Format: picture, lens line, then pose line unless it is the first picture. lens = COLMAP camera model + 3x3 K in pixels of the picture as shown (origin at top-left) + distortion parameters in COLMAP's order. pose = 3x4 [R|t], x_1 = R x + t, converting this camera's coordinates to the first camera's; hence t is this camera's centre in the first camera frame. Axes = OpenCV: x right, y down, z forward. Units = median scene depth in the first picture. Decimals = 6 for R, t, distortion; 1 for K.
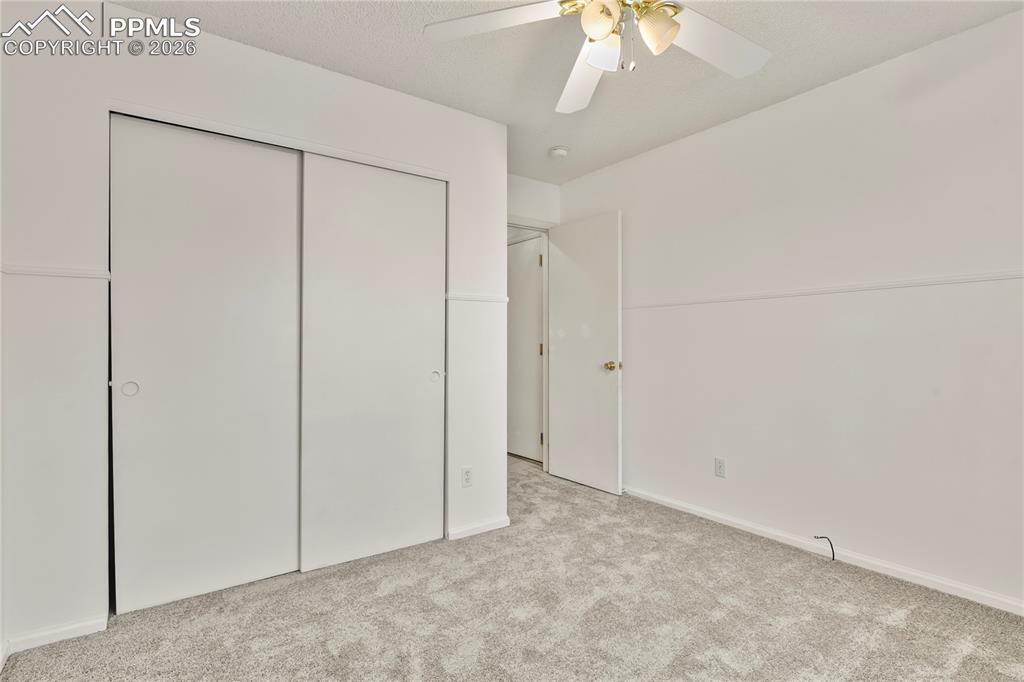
lens RADIAL K [[496.5, 0, 512.6], [0, 496.5, 340.5], [0, 0, 1]] dist [-0.005584, -0.006722]
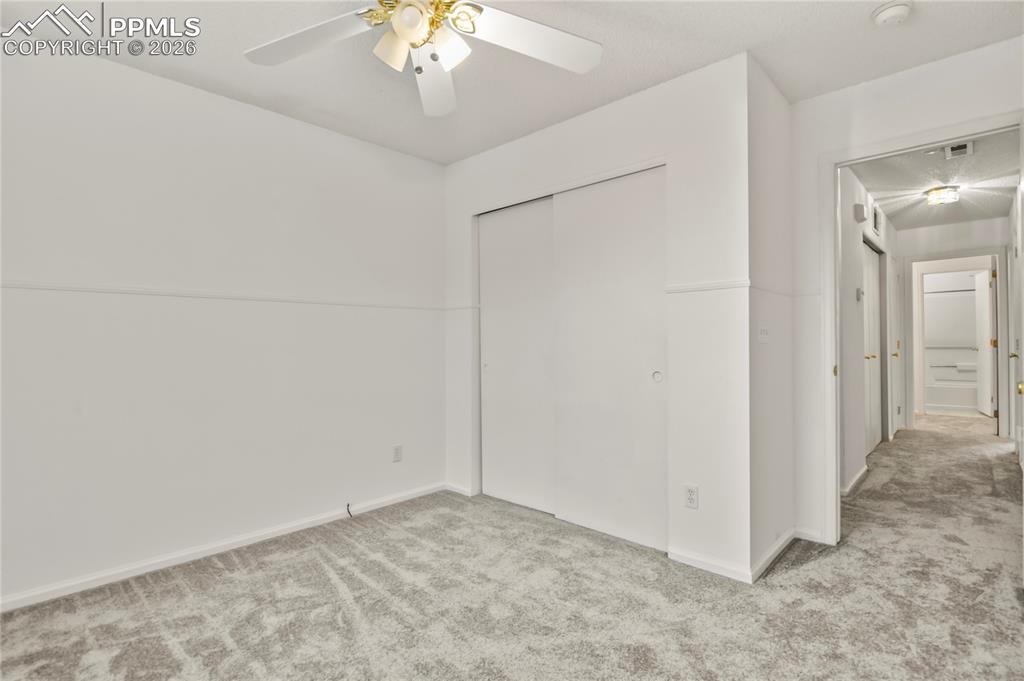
lens RADIAL K [[496.5, 0, 515.2], [0, 496.5, 335.9], [0, 0, 1]] dist [-0.005584, -0.006722]
pose [[0.190754, -0.008889, -0.981598, 0.651663], [0.015861, 0.999856, -0.005972, -0.002975], [0.981510, -0.014430, 0.190868, 0.506487]]
